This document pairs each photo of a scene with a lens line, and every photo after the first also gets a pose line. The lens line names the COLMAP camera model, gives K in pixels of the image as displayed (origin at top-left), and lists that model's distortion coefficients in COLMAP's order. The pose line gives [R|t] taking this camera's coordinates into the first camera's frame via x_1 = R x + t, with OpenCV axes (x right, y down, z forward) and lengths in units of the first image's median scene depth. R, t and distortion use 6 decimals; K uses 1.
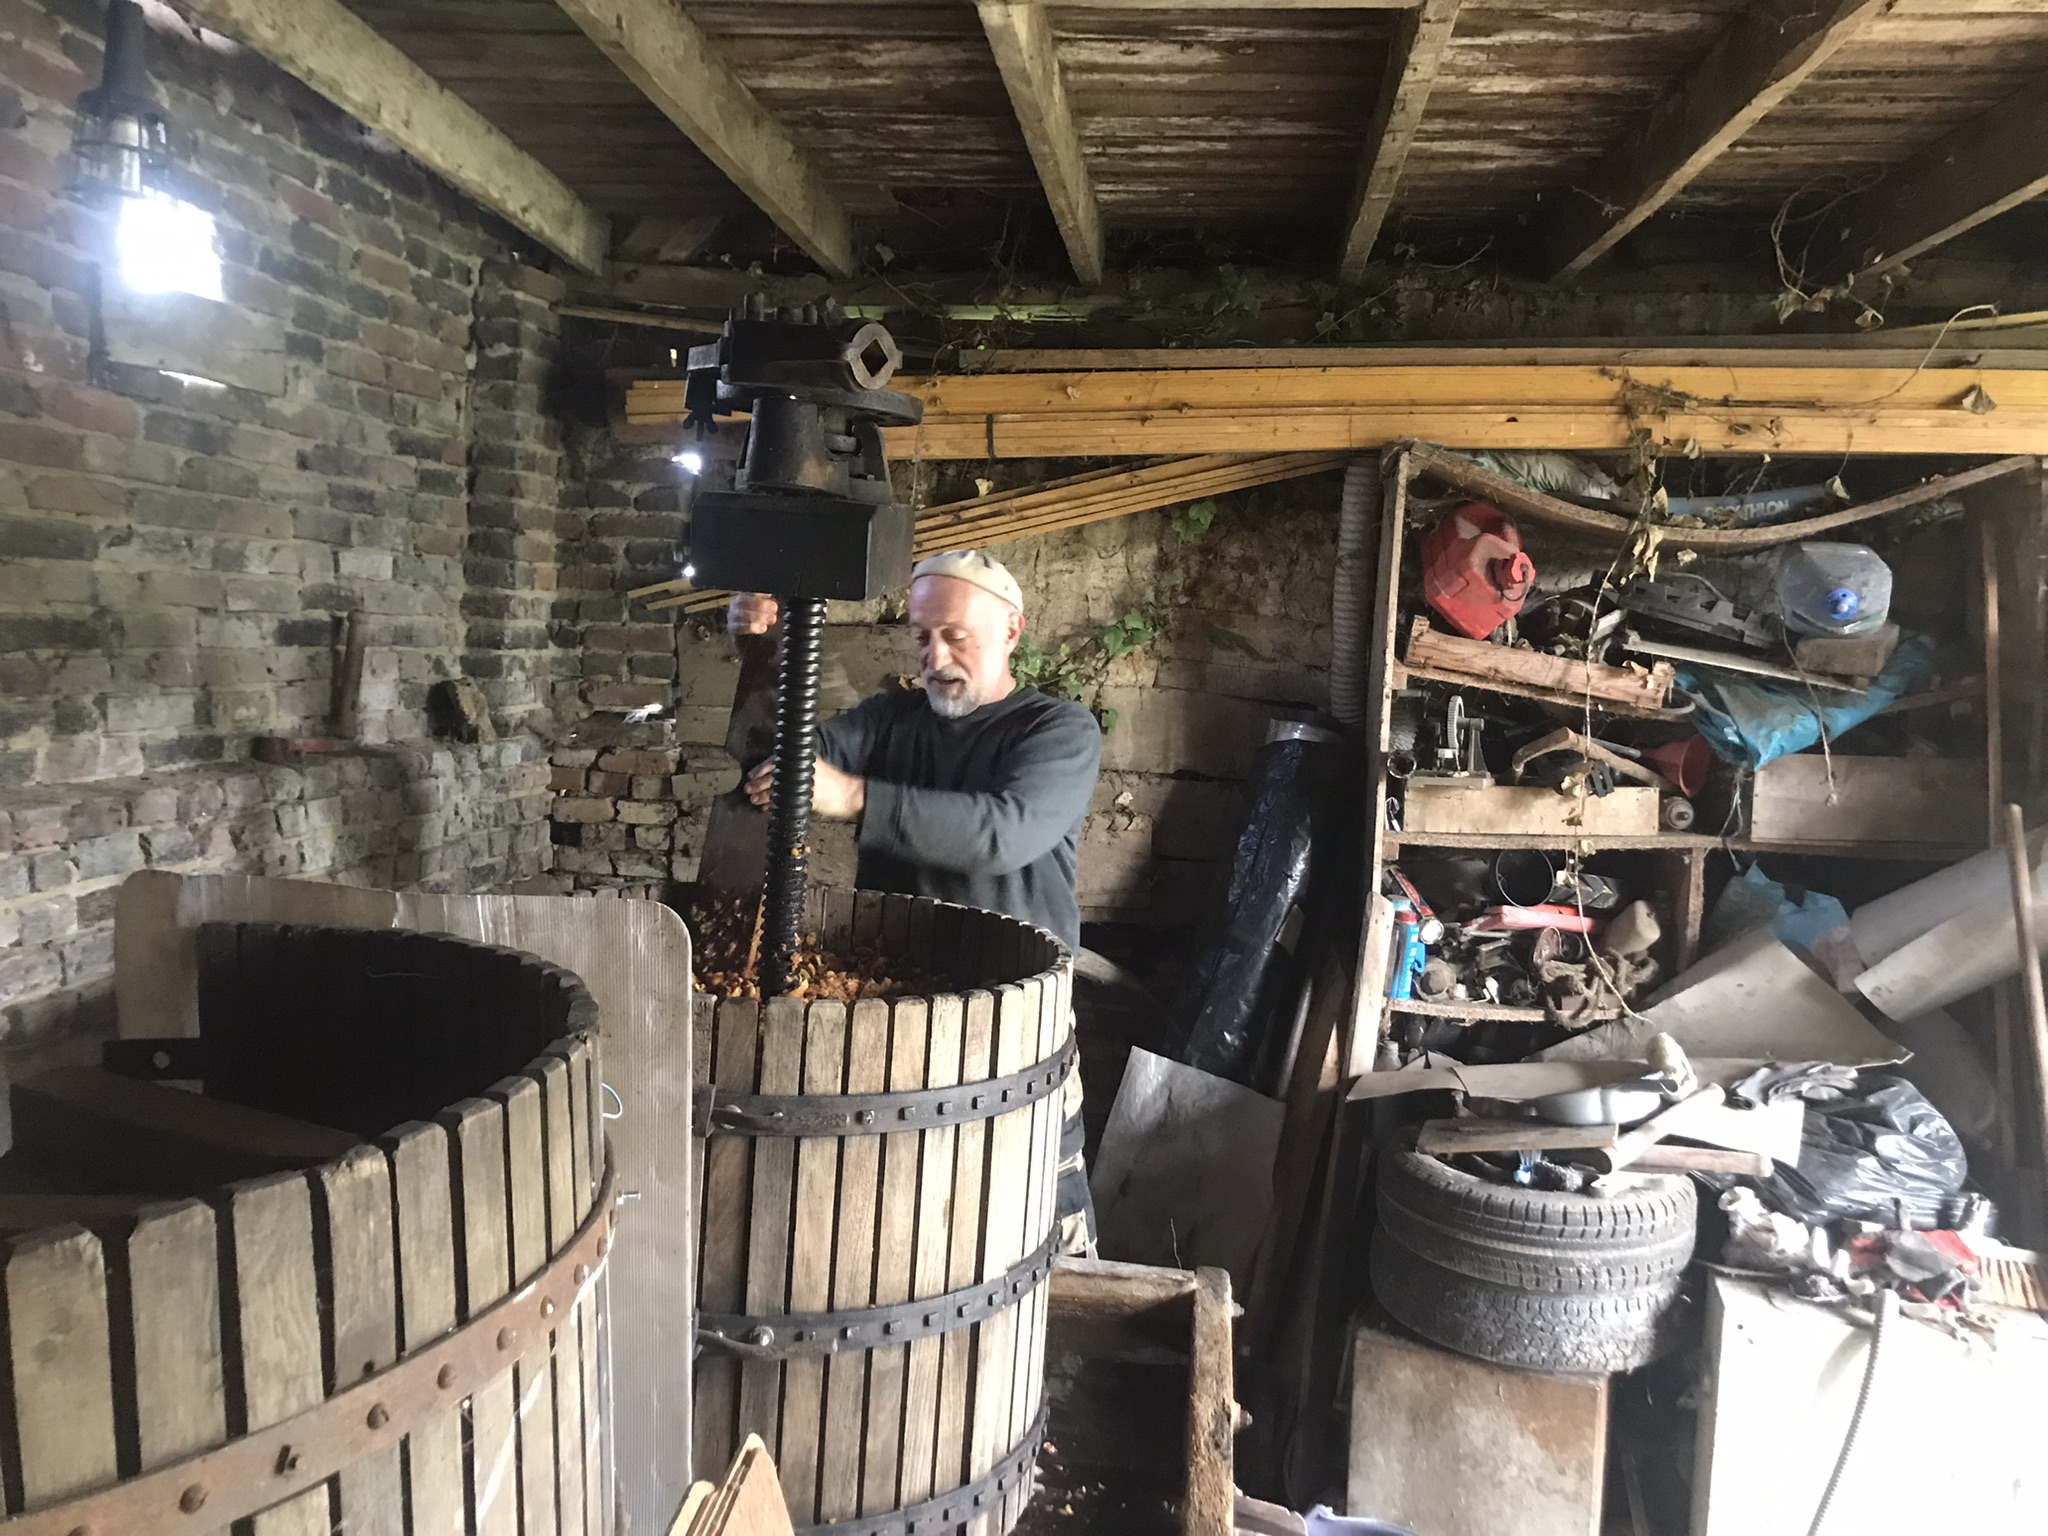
lens RADIAL K [[1688.7, 0, 1023.2], [0, 1688.7, 757.1], [0, 0, 1]] dist [0.057351, -0.044263]
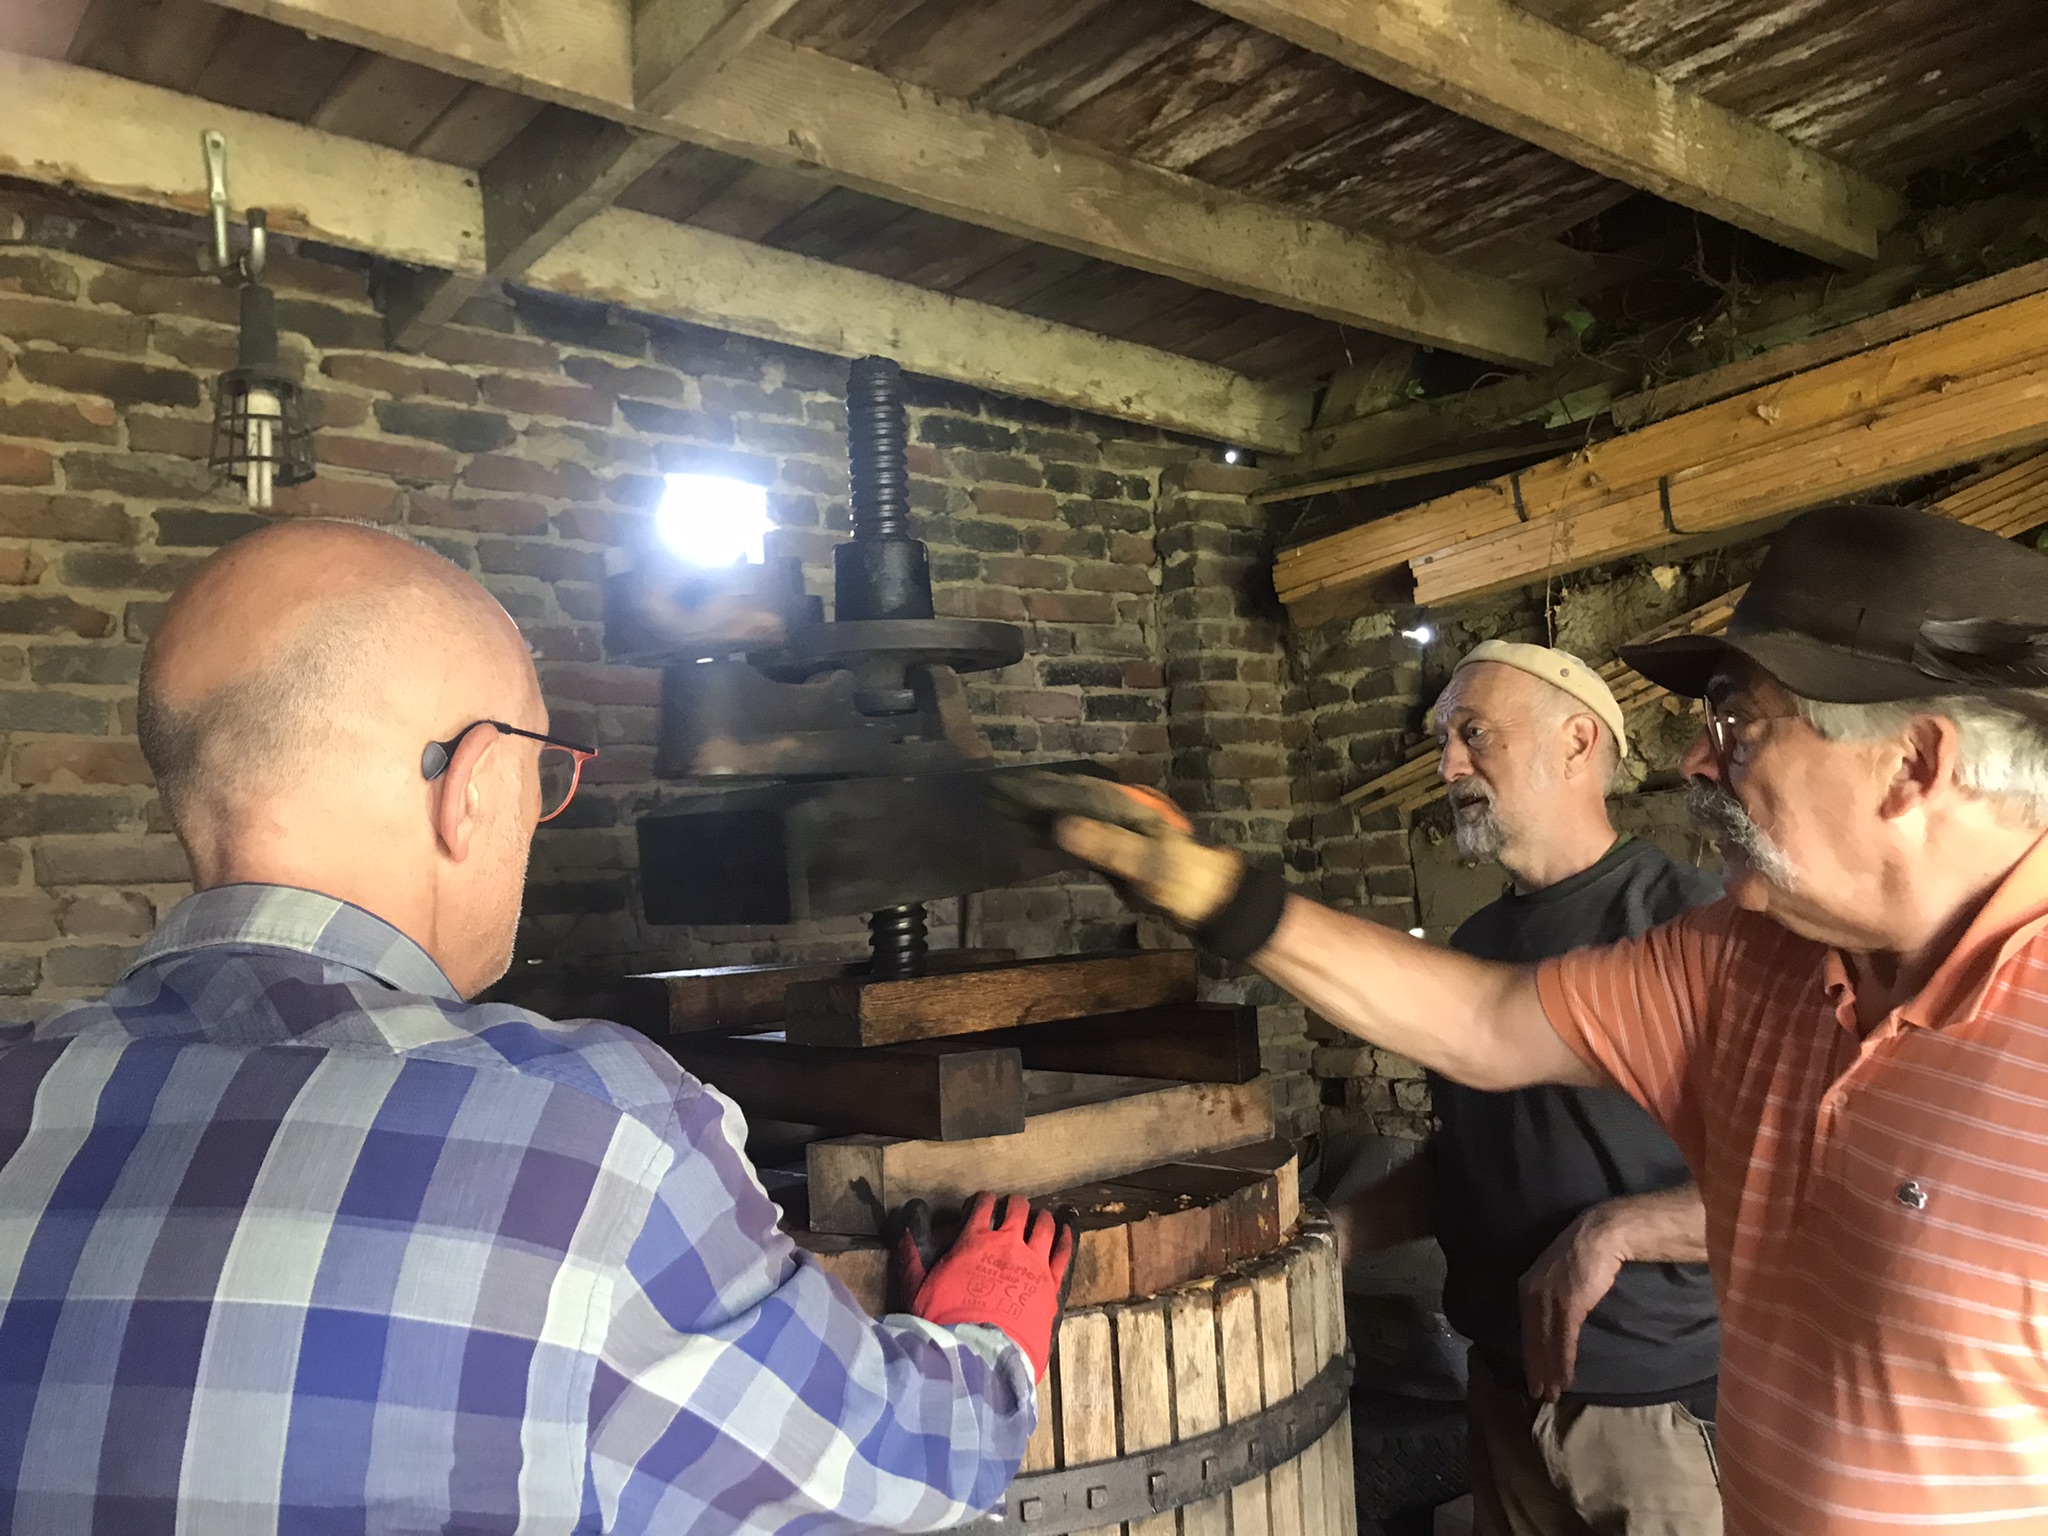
lens RADIAL K [[1688.7, 0, 1027.5], [0, 1688.7, 759.5], [0, 0, 1]] dist [0.057351, -0.044263]
pose [[0.724075, -0.151721, -0.672826, 0.268631], [0.045275, 0.983857, -0.173134, 0.027420], [0.688233, 0.094900, 0.719256, 0.338521]]
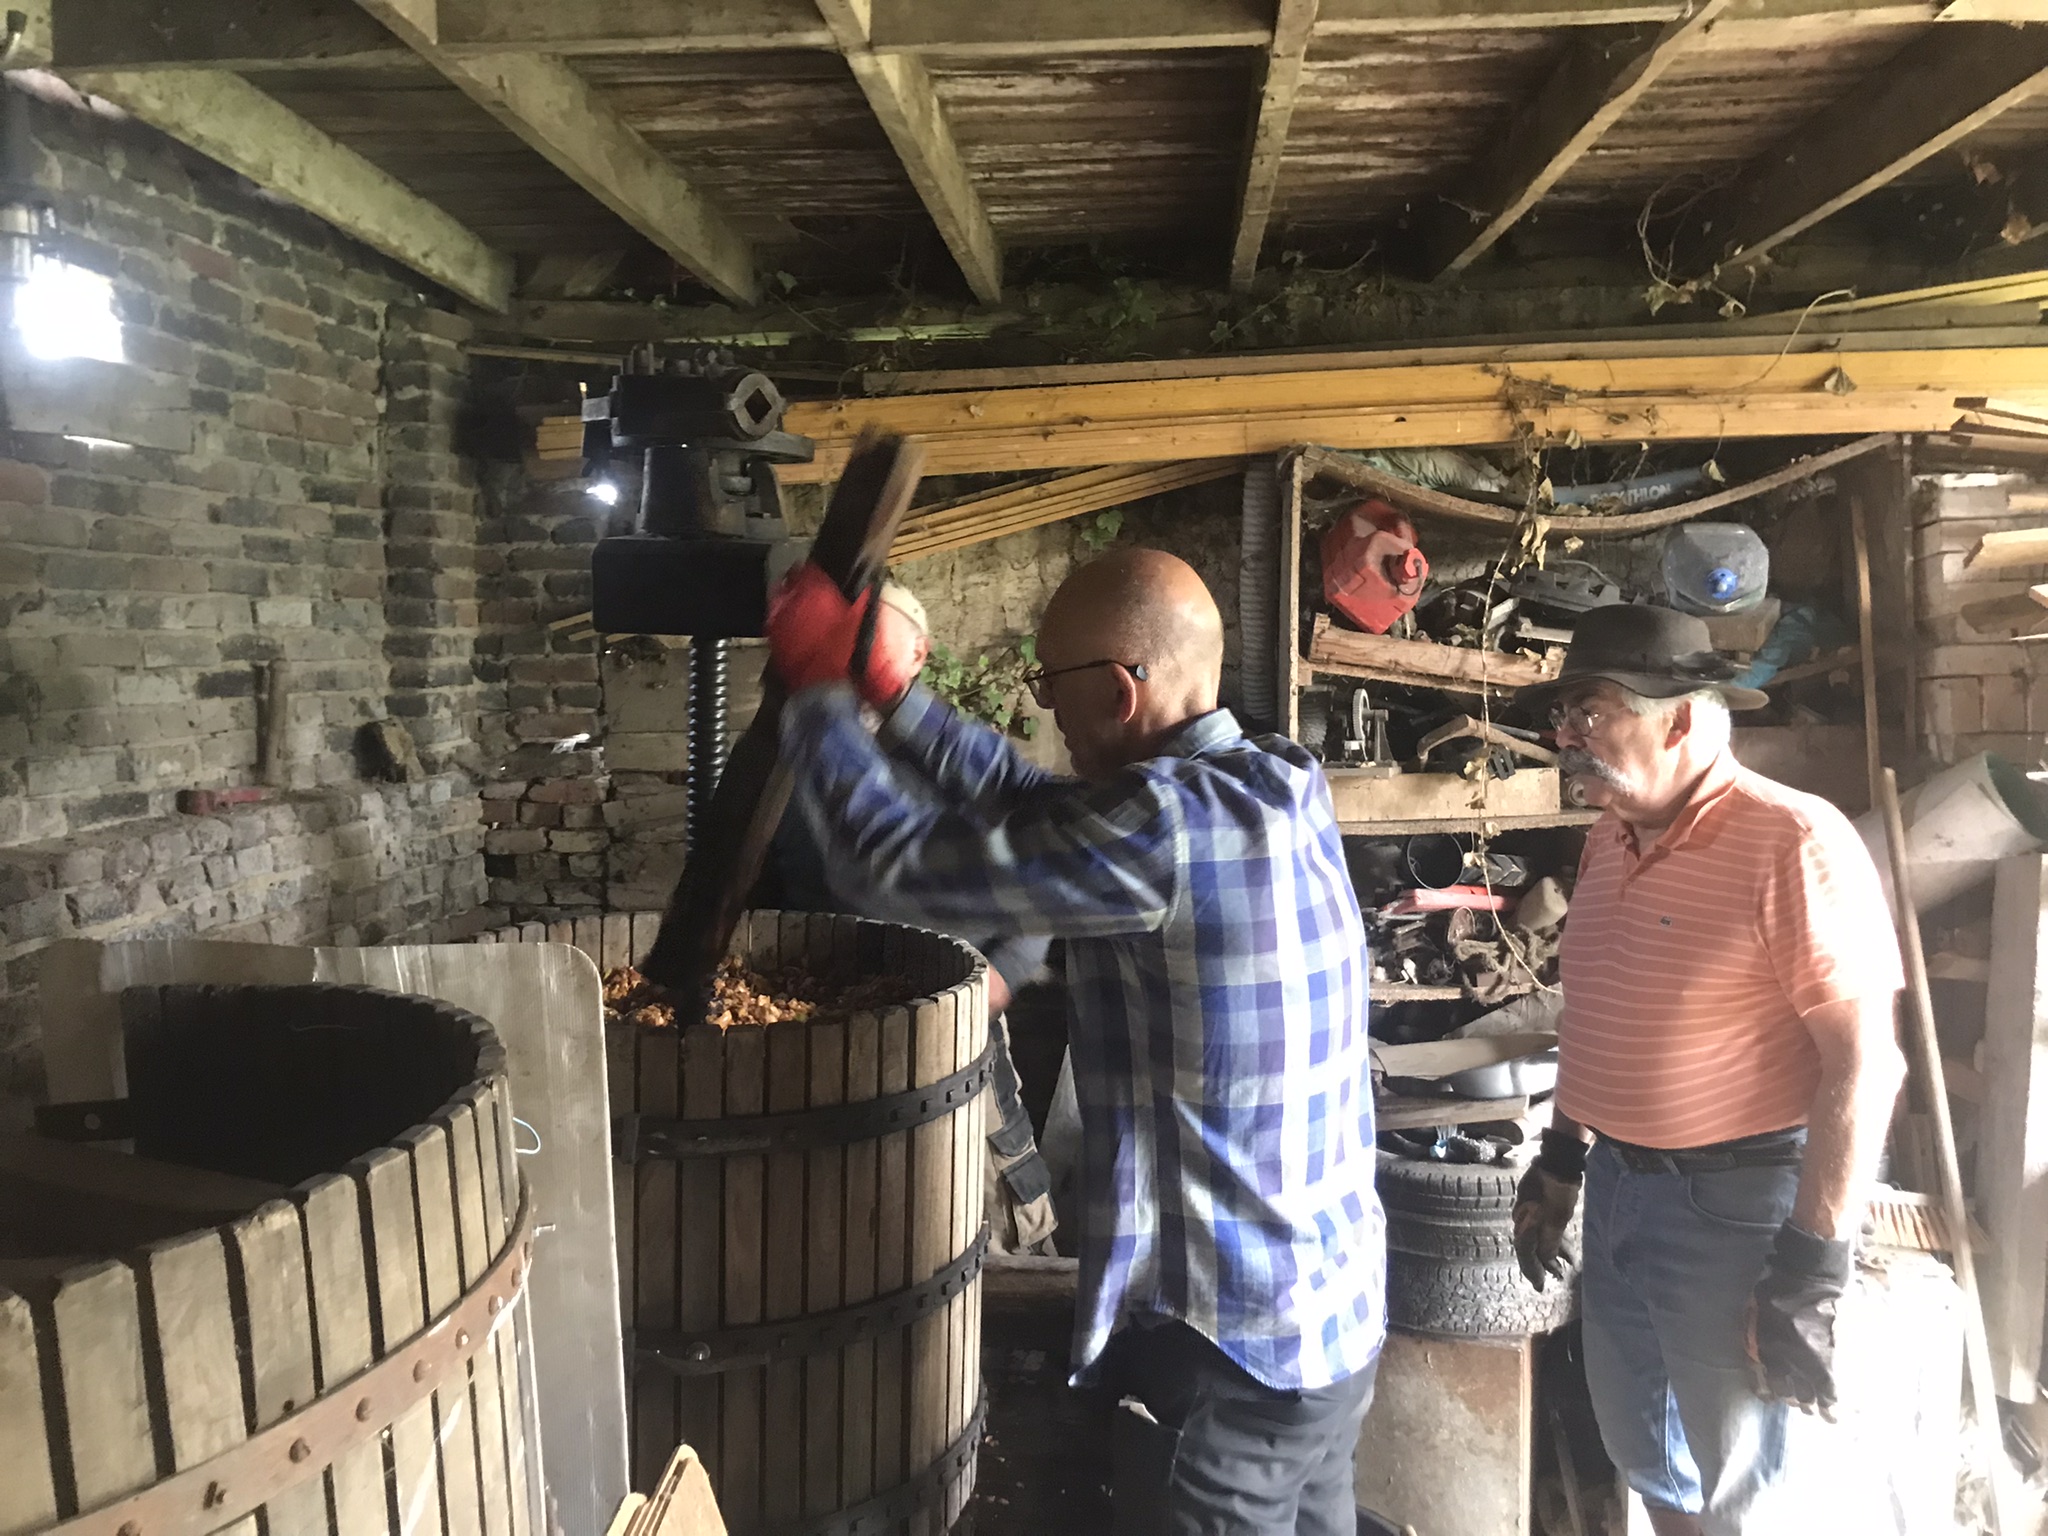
lens RADIAL K [[1688.7, 0, 1024.3], [0, 1688.7, 752.5], [0, 0, 1]] dist [0.057351, -0.044263]
pose [[0.998245, -0.050975, 0.030146, 0.018277], [0.050991, 0.998699, 0.000231, -0.008243], [-0.030118, 0.001307, 0.999545, -0.025206]]
